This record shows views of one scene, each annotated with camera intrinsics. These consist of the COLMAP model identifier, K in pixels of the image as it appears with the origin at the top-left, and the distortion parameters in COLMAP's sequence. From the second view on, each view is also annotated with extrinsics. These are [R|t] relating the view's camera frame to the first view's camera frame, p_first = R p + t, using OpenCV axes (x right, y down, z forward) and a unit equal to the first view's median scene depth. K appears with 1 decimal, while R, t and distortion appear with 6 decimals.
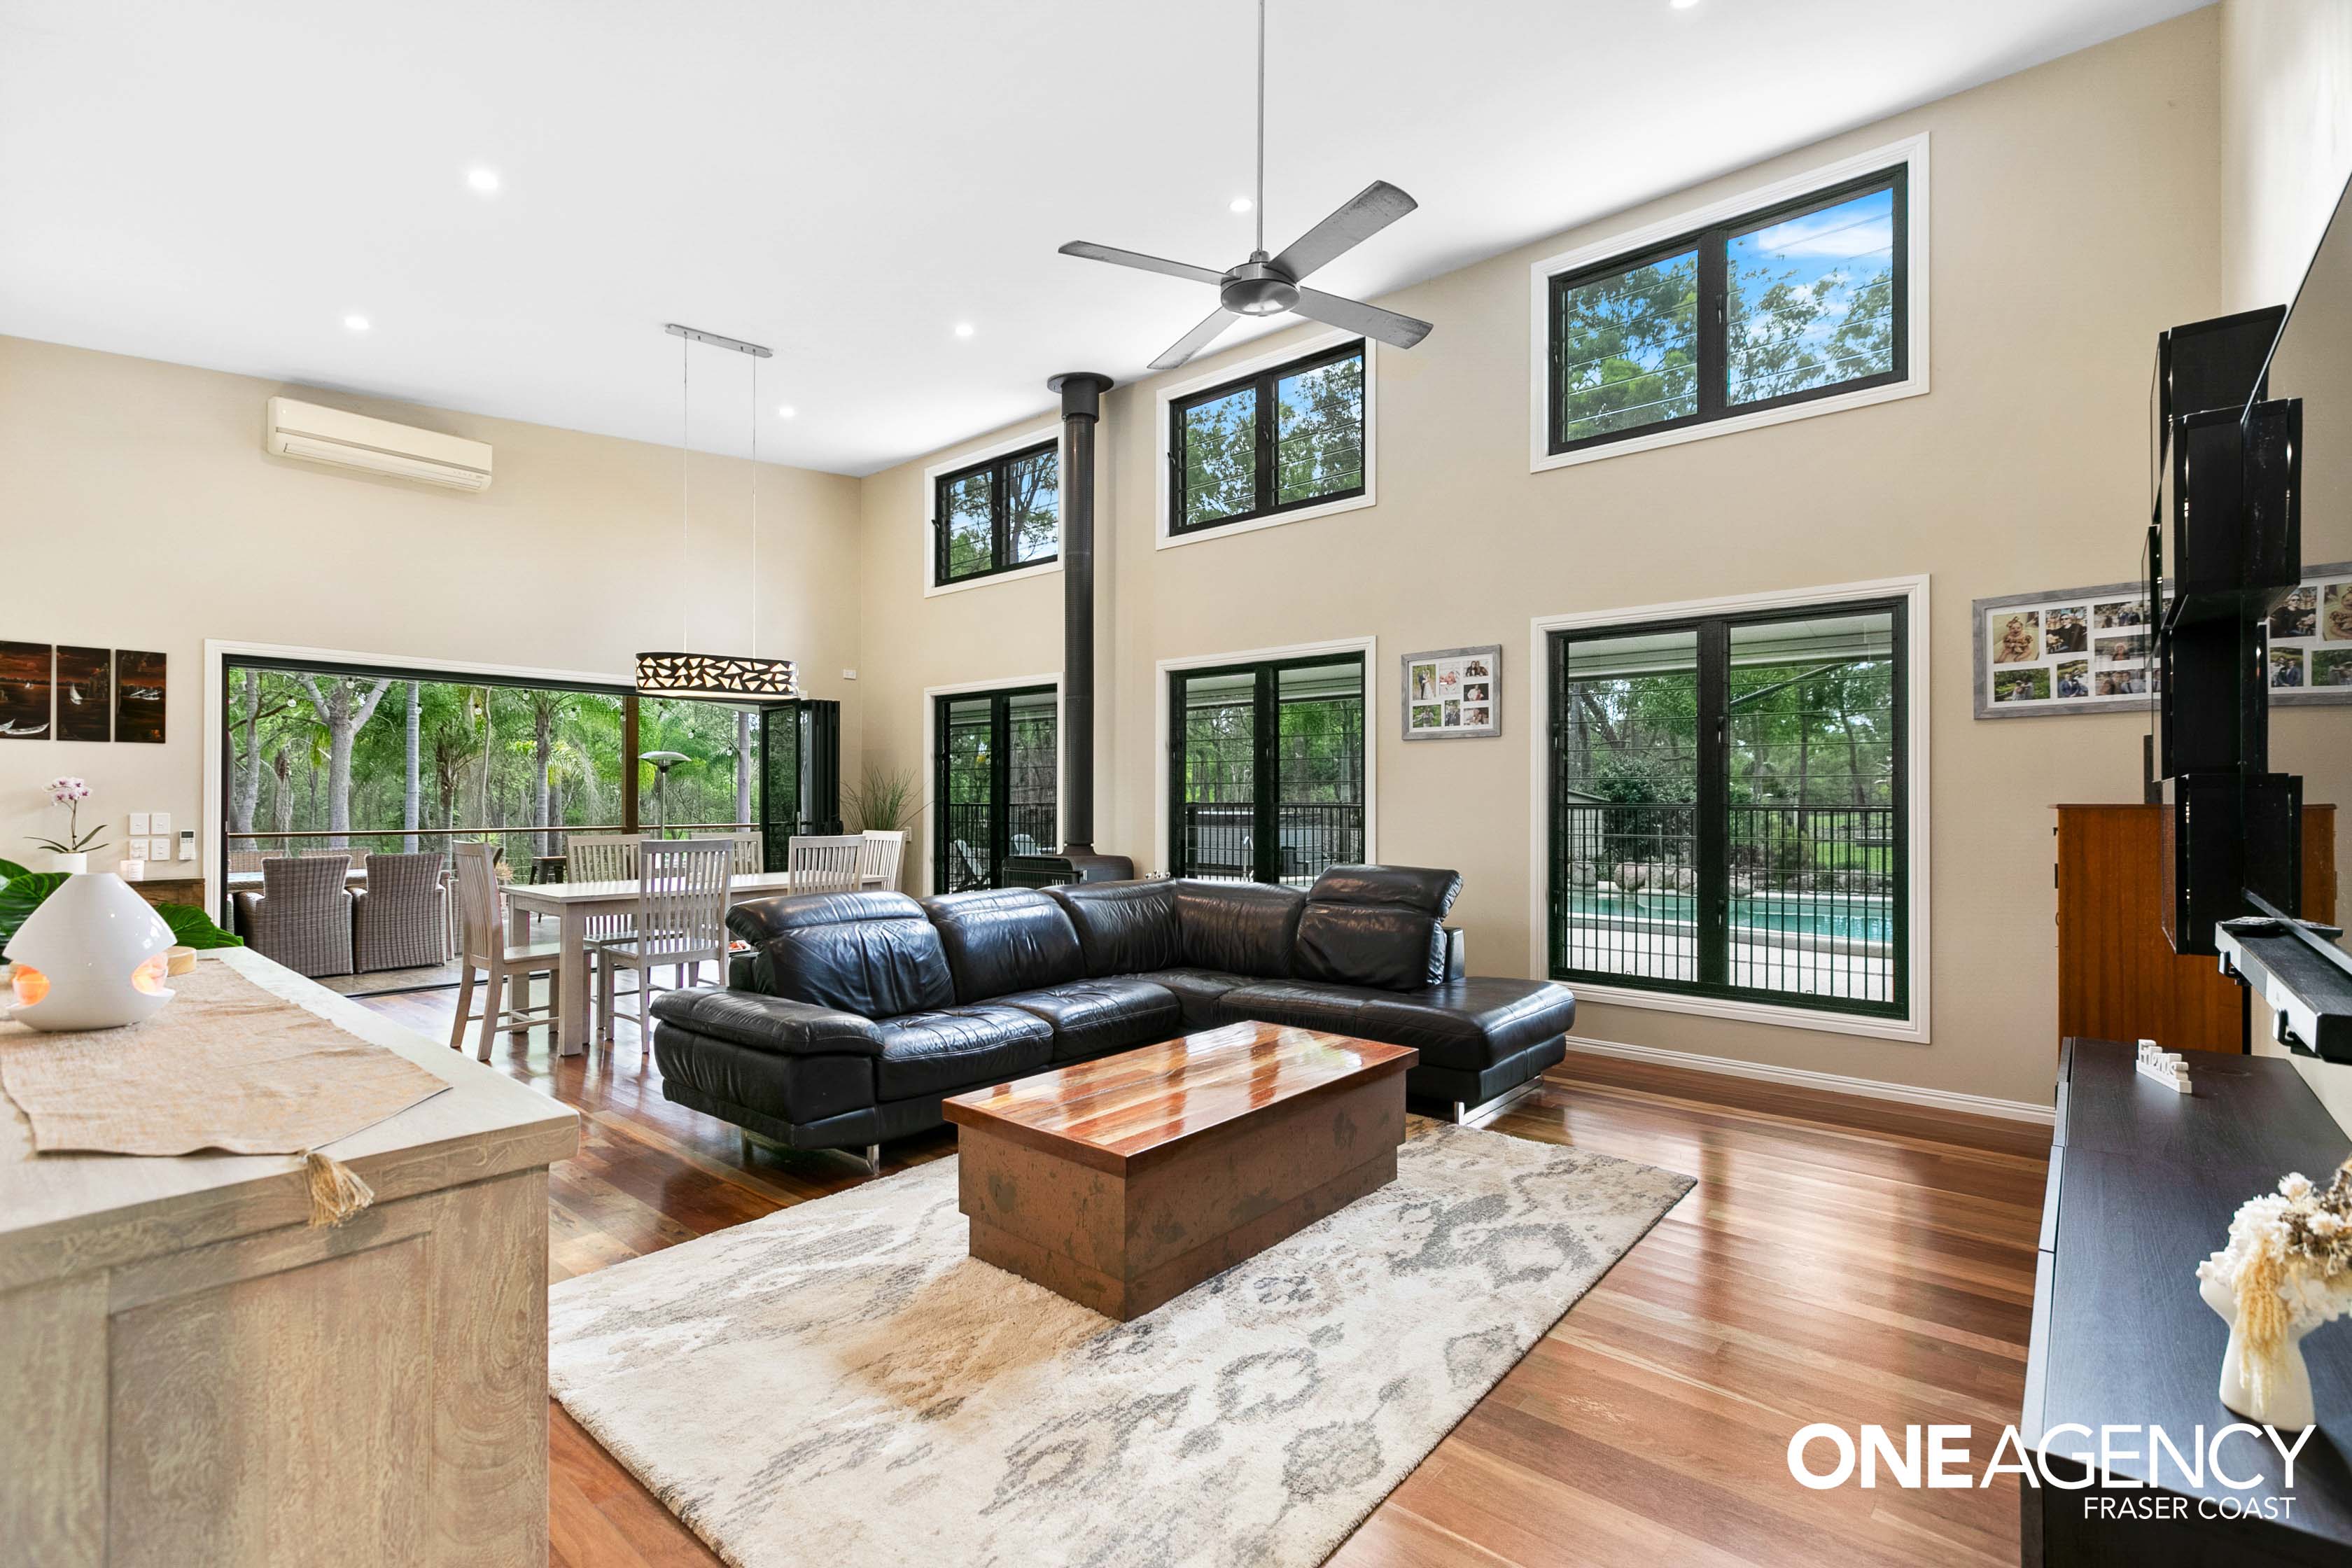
lens RADIAL K [[1067.2, 0, 1177.3], [0, 1067.2, 791.3], [0, 0, 1]] dist [0.000664, 0.000823]
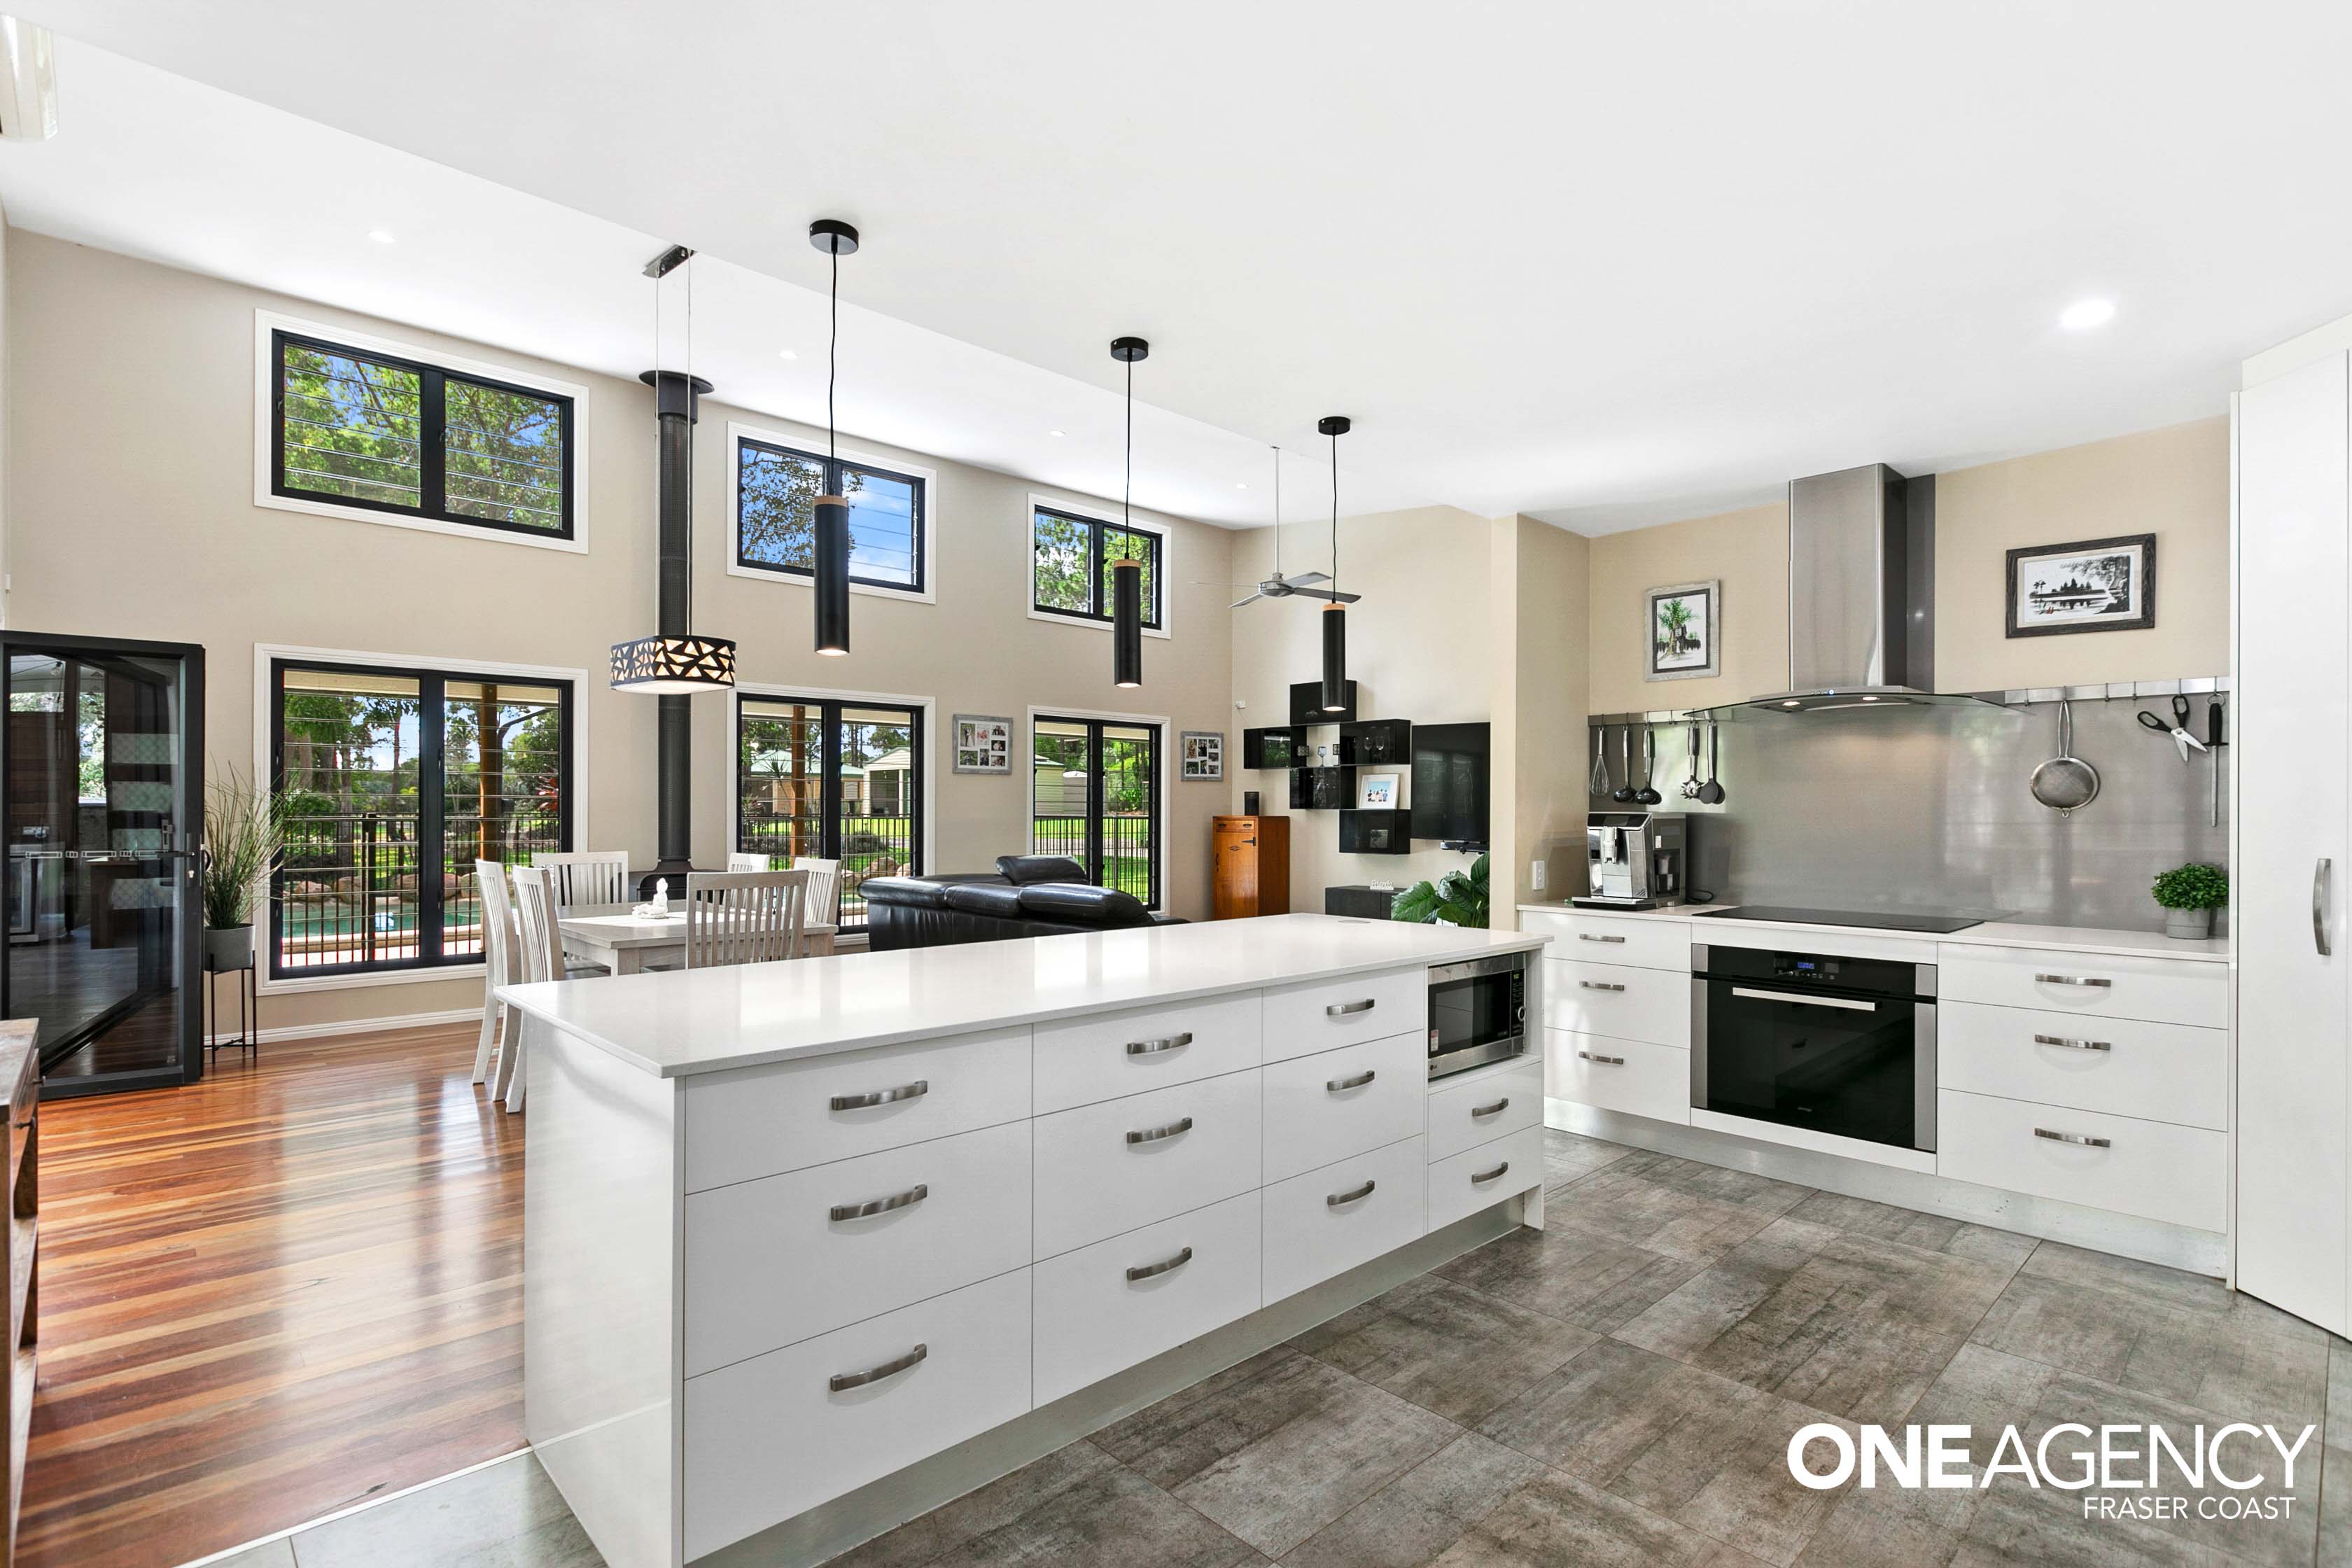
lens RADIAL K [[1121.5, 0, 1187.2], [0, 1121.5, 764.4], [0, 0, 1]] dist [-0.006607, -0.002670]
pose [[0.095139, 0.040524, 0.994639, -1.259987], [-0.013734, 0.999129, -0.039394, -0.003514], [-0.995369, -0.009913, 0.095613, 0.532004]]
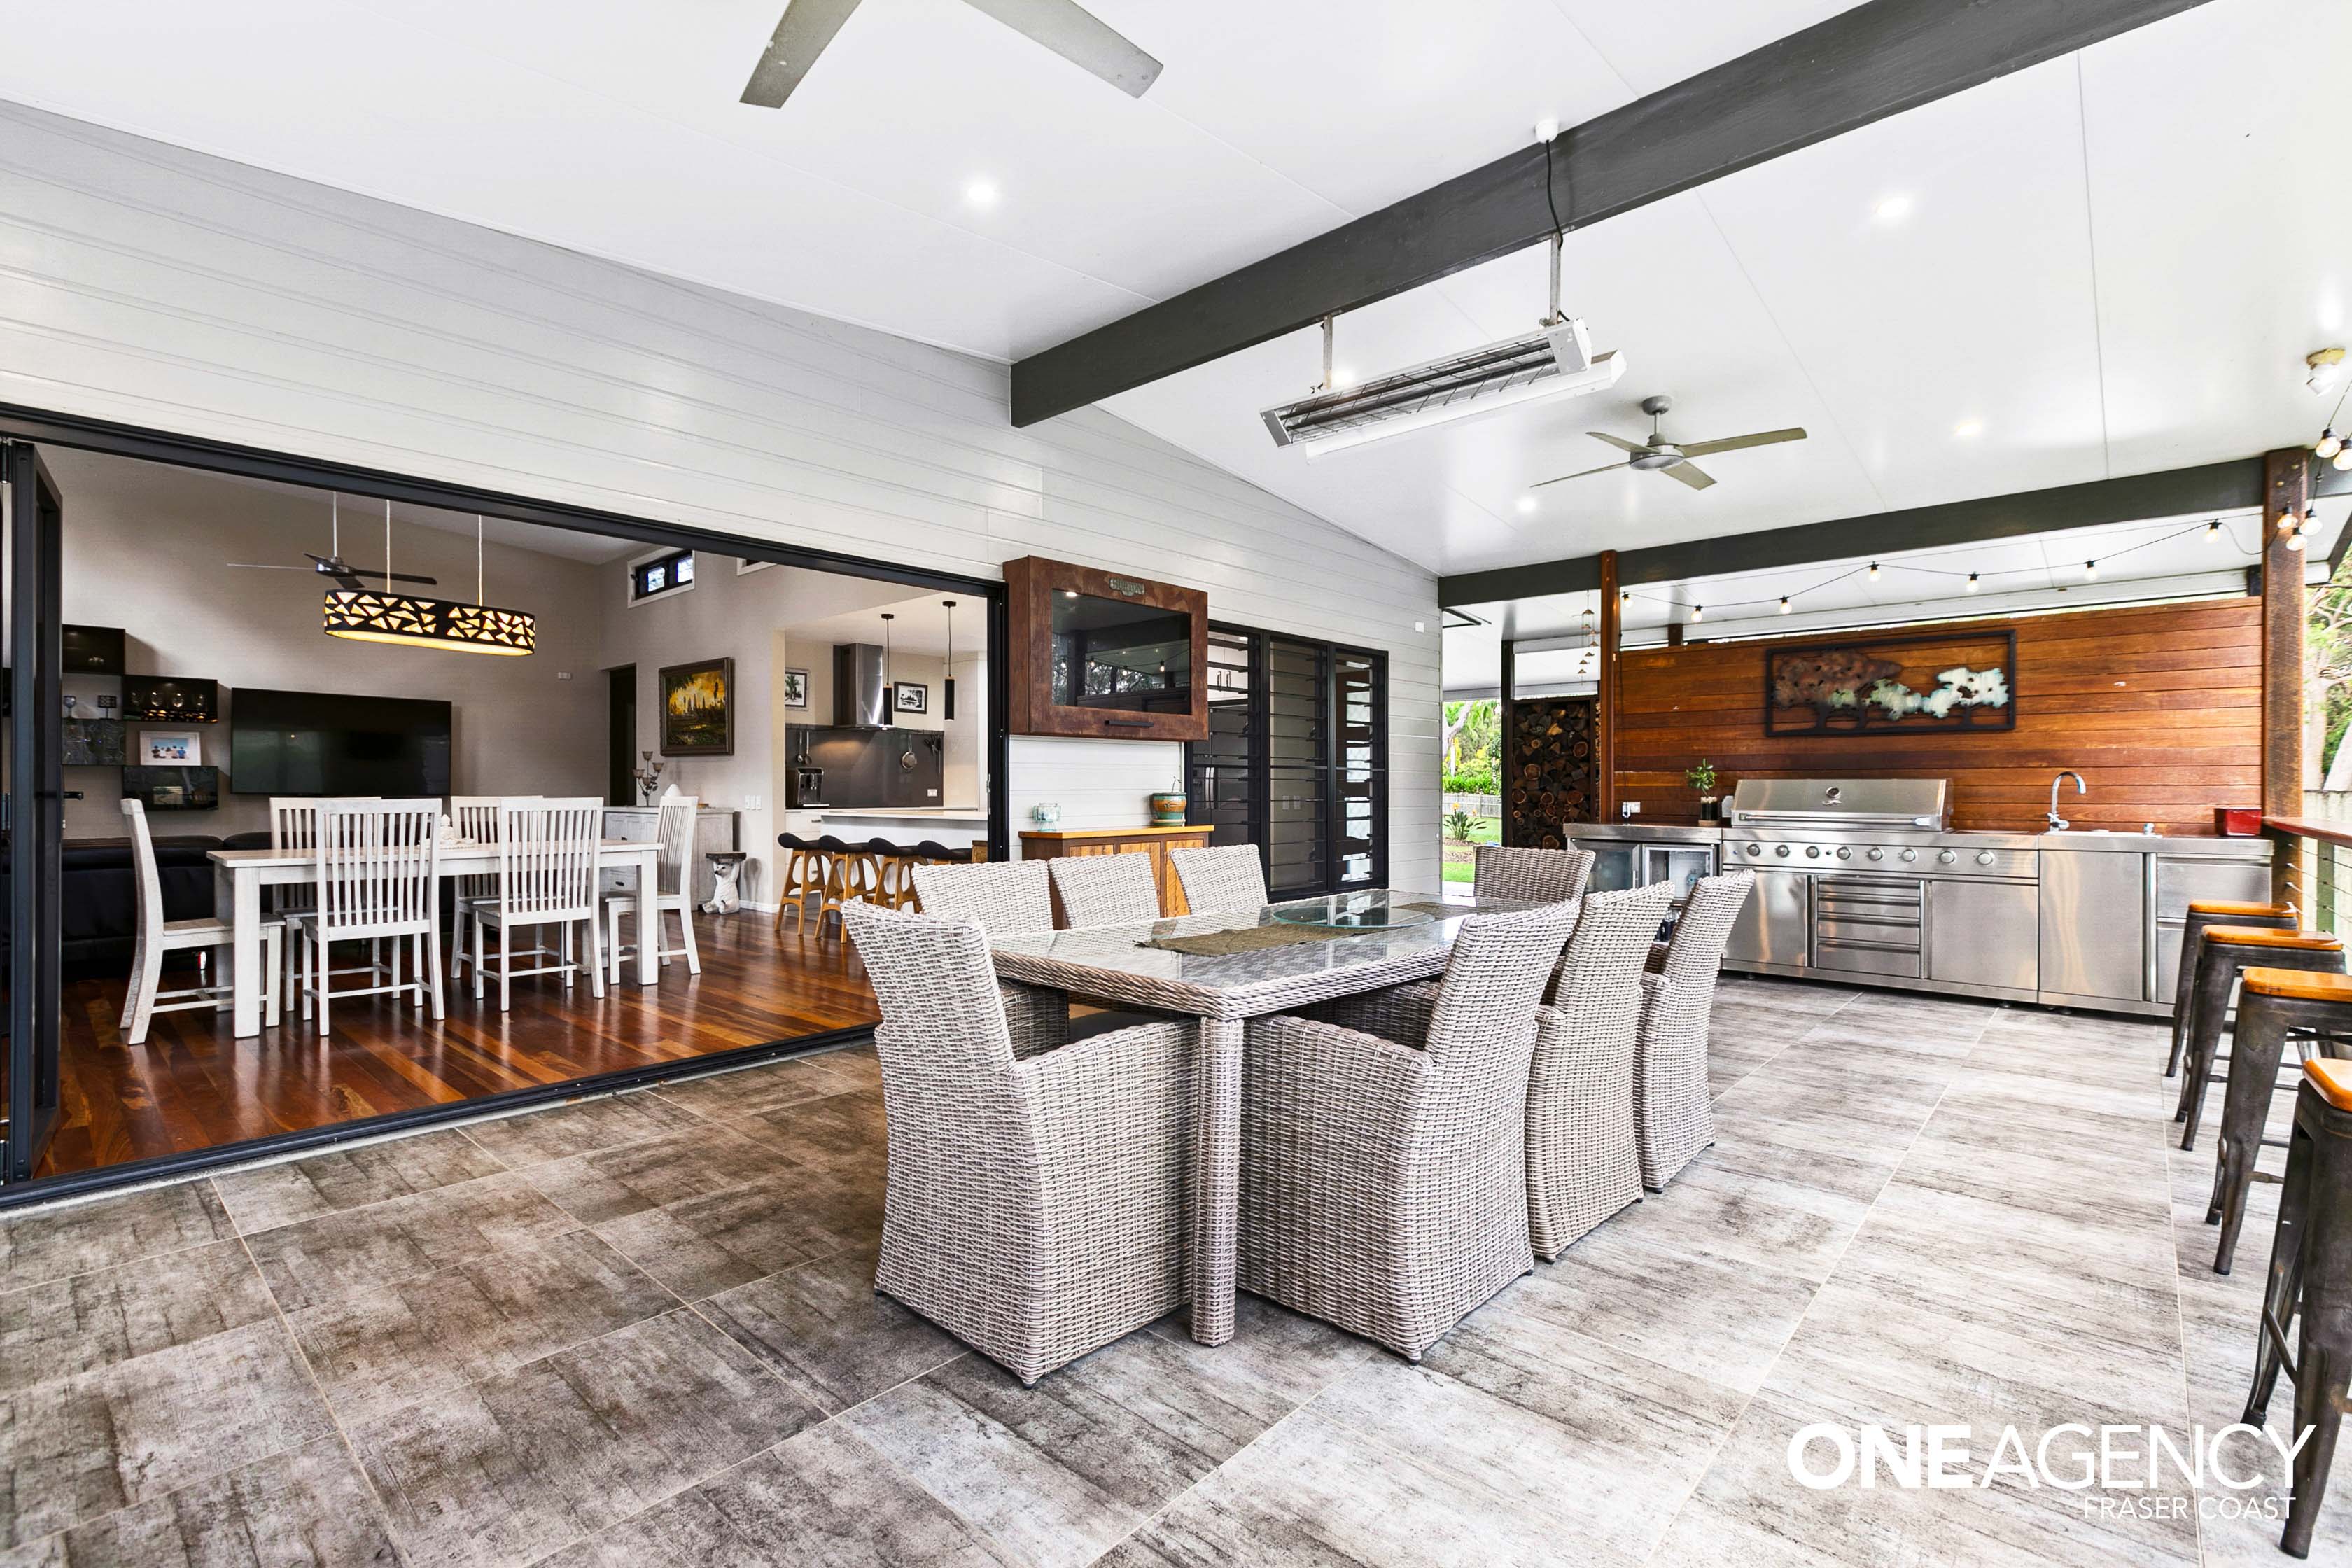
lens RADIAL K [[1067.2, 0, 1173.9], [0, 1067.2, 788.3], [0, 0, 1]] dist [0.000664, 0.000823]
pose [[-0.999862, 0.001611, 0.016559, -1.090018], [0.001452, 0.999953, -0.009591, 0.043093], [-0.016574, -0.009566, -0.999817, 1.955001]]
